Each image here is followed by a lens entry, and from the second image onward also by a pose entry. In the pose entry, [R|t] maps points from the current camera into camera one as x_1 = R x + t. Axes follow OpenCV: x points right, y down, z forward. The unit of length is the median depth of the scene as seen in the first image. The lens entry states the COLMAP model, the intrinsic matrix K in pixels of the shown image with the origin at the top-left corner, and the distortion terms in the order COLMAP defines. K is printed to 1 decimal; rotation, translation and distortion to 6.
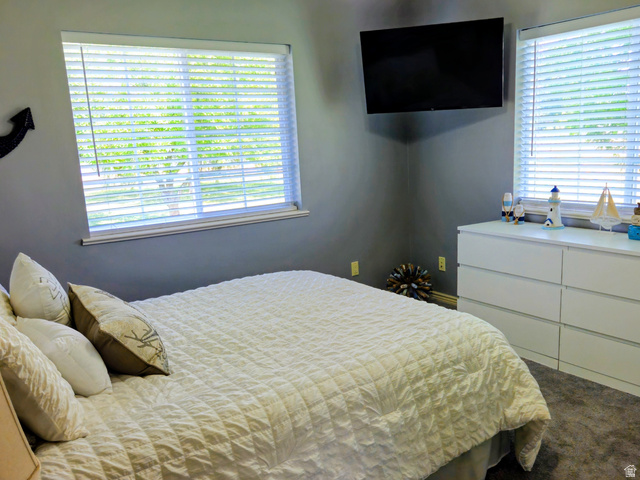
lens RADIAL K [[571.1, 0, 321.4], [0, 571.1, 245.5], [0, 0, 1]] dist [0.061711, 0.005581]
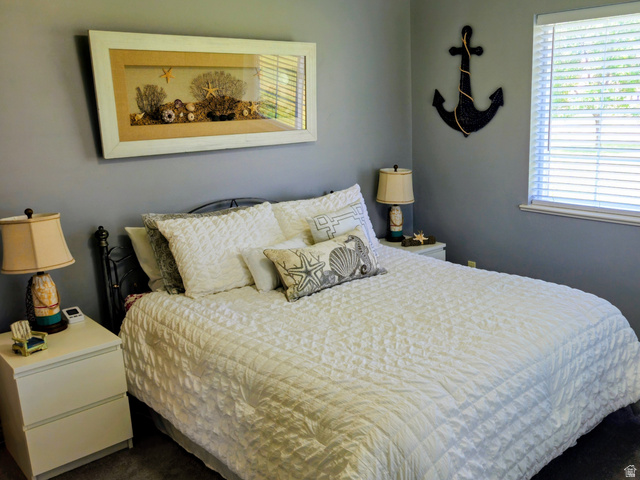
lens RADIAL K [[487.9, 0, 321.1], [0, 487.9, 234.9], [0, 0, 1]] dist [0.014949, 0.000030]
pose [[0.238528, 0.271204, -0.932498, 0.797200], [-0.181755, 0.955714, 0.231464, -0.210194], [0.953976, 0.114276, 0.277257, 0.747276]]
